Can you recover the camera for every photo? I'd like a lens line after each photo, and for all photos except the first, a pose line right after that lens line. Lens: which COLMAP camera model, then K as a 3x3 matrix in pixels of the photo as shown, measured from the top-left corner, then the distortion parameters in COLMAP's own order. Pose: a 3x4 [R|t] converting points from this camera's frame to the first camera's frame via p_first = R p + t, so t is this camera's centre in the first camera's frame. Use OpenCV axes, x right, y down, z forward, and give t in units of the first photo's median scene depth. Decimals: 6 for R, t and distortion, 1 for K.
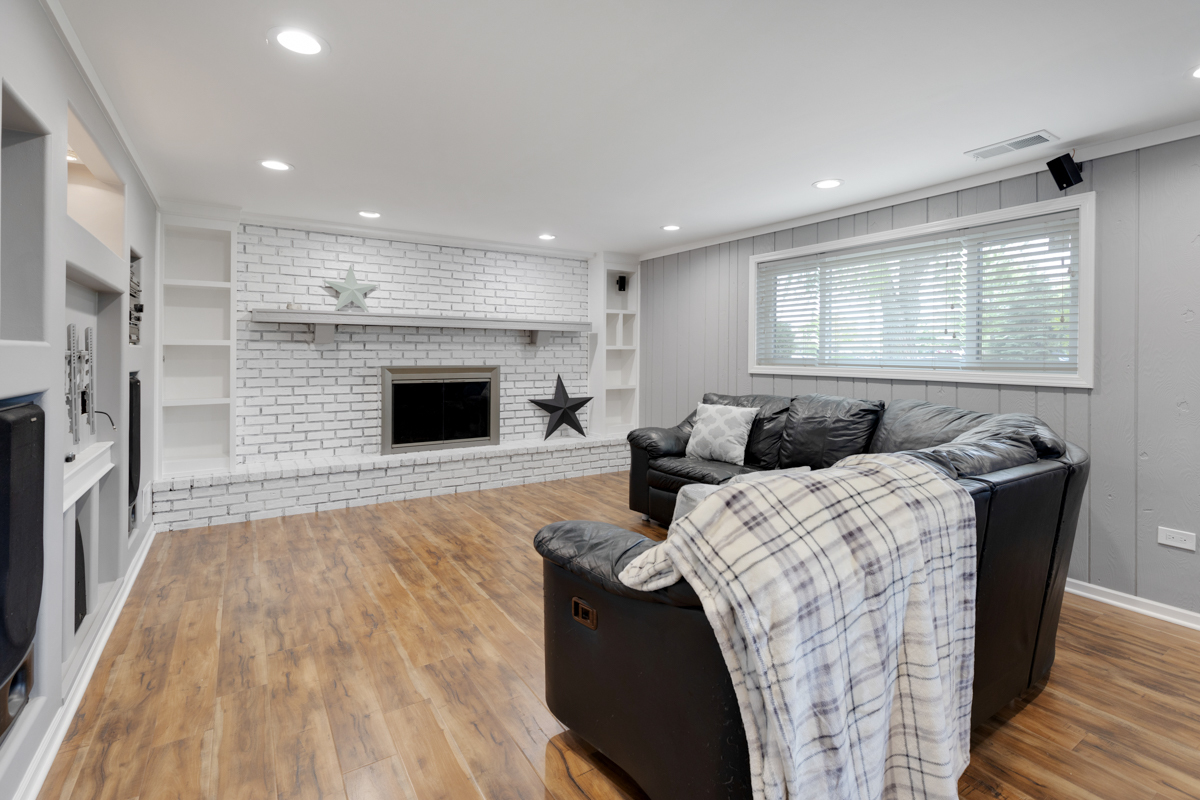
lens RADIAL K [[557.6, 0, 607.9], [0, 557.6, 355.9], [0, 0, 1]] dist [-0.000186, -0.000826]
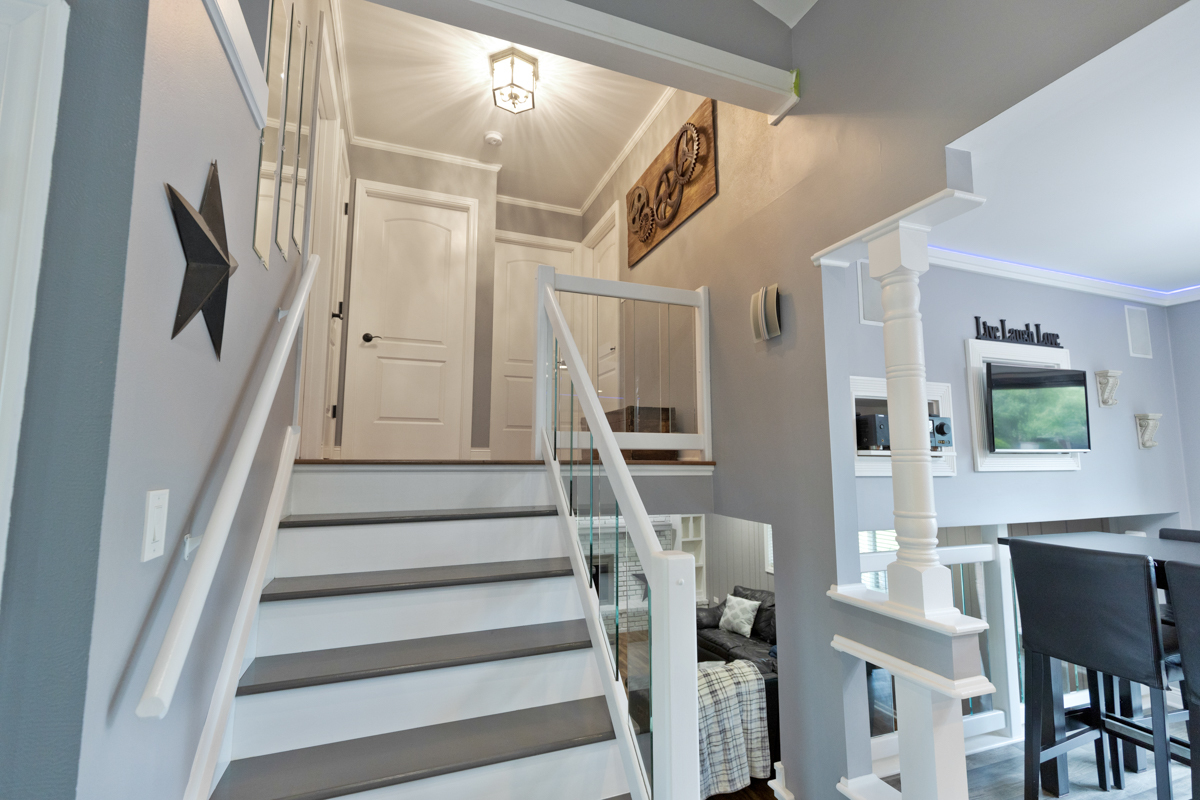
lens RADIAL K [[548.9, 0, 600.0], [0, 548.9, 400.0], [0, 0, 1]] dist [-0.000344, -0.000013]
pose [[0.975752, -0.029755, -0.216848, 0.151075], [0.006064, 0.994011, -0.109108, -0.303218], [0.218796, 0.105147, 0.970089, -0.721515]]
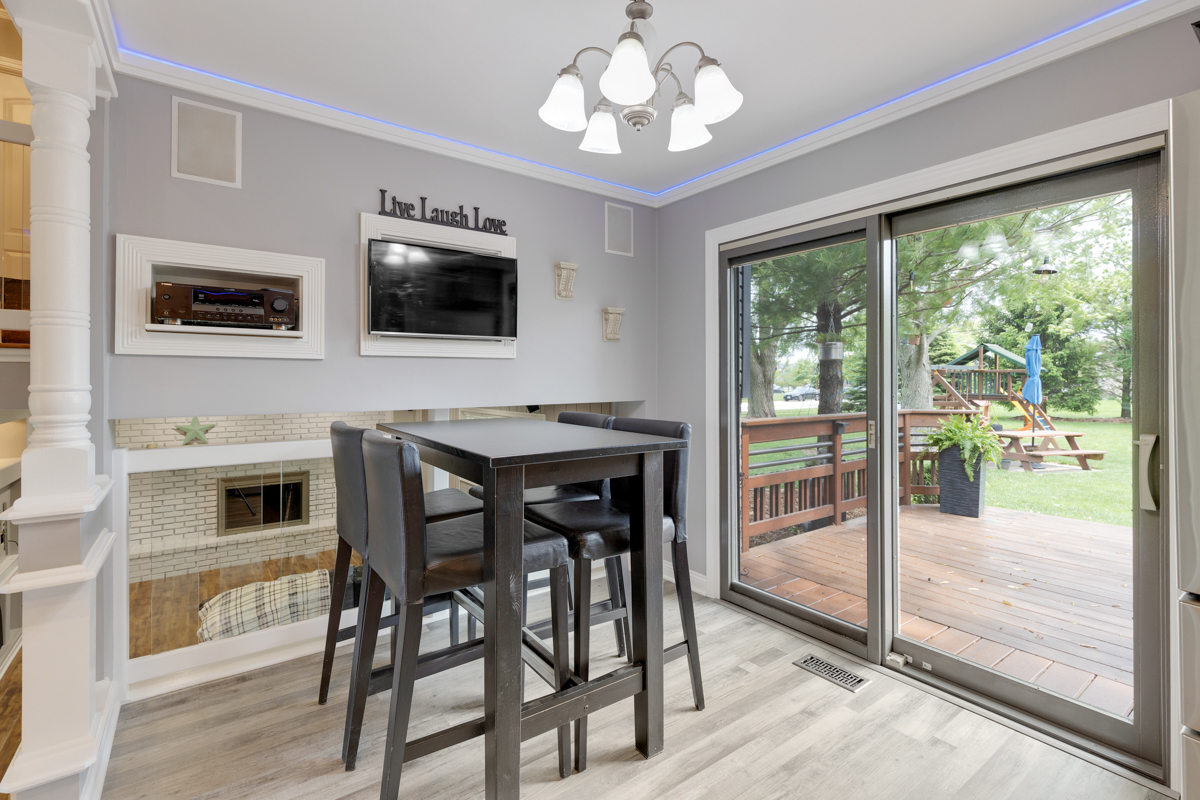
lens RADIAL K [[558.4, 0, 617.1], [0, 558.4, 376.6], [0, 0, 1]] dist [0.002328, 0.000825]
pose [[0.997919, -0.006084, 0.064199, 0.627412], [0.006285, 0.999976, -0.002929, -0.264901], [-0.064180, 0.003327, 0.997933, -0.636774]]
